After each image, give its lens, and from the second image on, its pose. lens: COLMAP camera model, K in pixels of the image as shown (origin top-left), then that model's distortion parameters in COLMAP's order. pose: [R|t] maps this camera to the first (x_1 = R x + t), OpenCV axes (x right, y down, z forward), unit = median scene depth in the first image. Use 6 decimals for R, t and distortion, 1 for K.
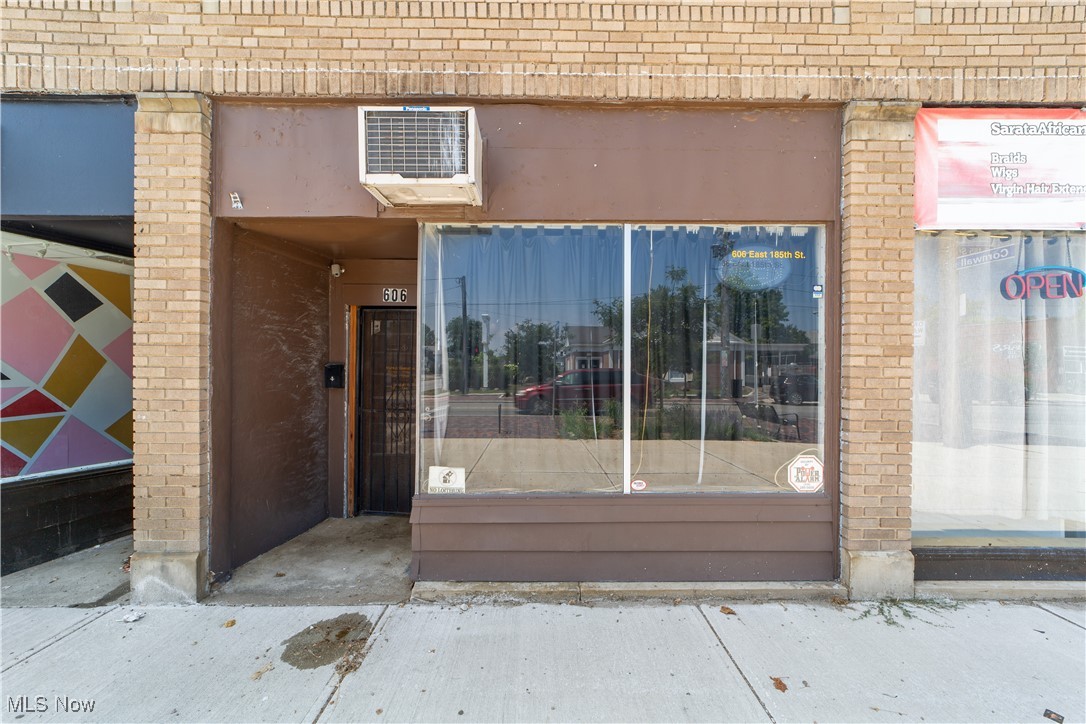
lens RADIAL K [[417.8, 0, 540.0], [0, 417.8, 367.4], [0, 0, 1]] dist [-0.018048, 0.008667]
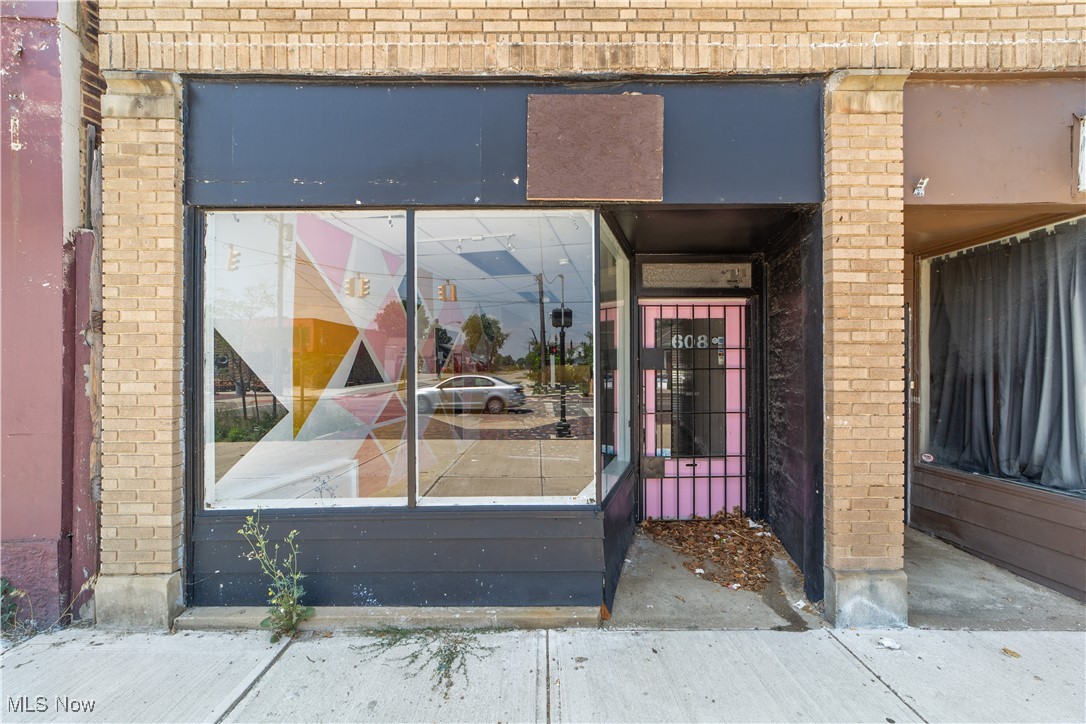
lens RADIAL K [[417.8, 0, 540.0], [0, 417.8, 367.4], [0, 0, 1]] dist [-0.018048, 0.008667]
pose [[0.999958, -0.005311, -0.007442, -1.619614], [0.005255, 0.999958, -0.007466, 0.002015], [0.007482, 0.007427, 0.999944, 0.078049]]
